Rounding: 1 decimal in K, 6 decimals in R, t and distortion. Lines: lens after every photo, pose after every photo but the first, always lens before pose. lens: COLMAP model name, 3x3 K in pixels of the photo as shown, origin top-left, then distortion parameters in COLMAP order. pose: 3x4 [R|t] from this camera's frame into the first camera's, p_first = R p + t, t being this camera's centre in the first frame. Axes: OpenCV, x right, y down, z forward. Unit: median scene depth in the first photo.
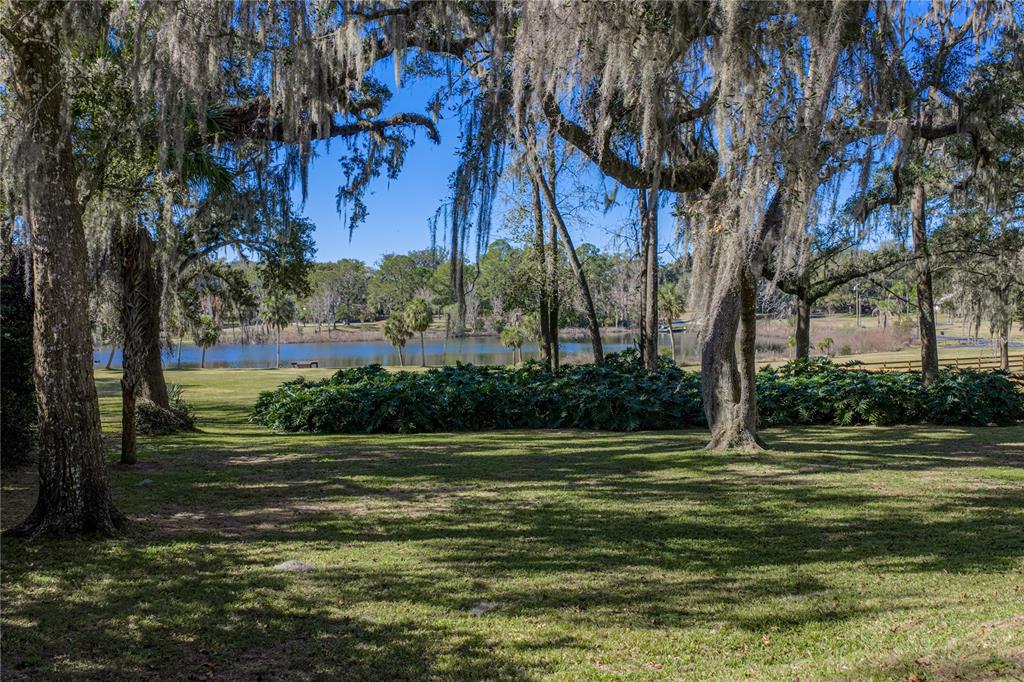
lens RADIAL K [[846.5, 0, 512.0], [0, 846.5, 341.0], [0, 0, 1]] dist [0.012635, -0.021791]
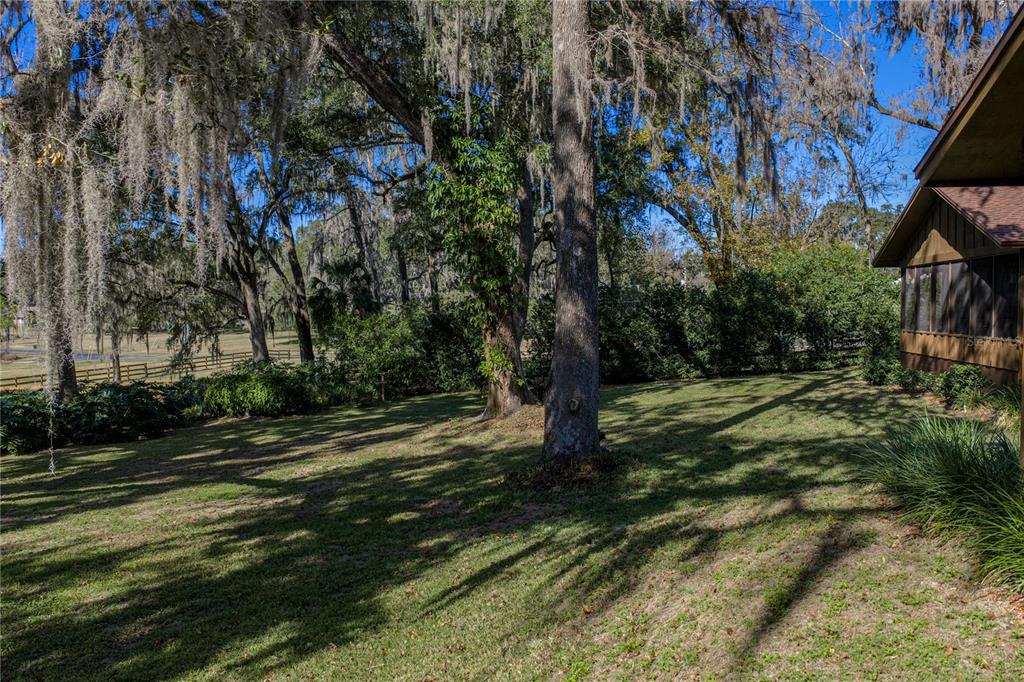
lens RADIAL K [[846.5, 0, 512.0], [0, 846.5, 341.0], [0, 0, 1]] dist [0.012635, -0.021791]
pose [[0.551834, -0.022587, 0.833648, -0.015640], [0.034912, 0.999383, 0.003968, -0.002845], [-0.833223, 0.026915, 0.552281, 0.141229]]
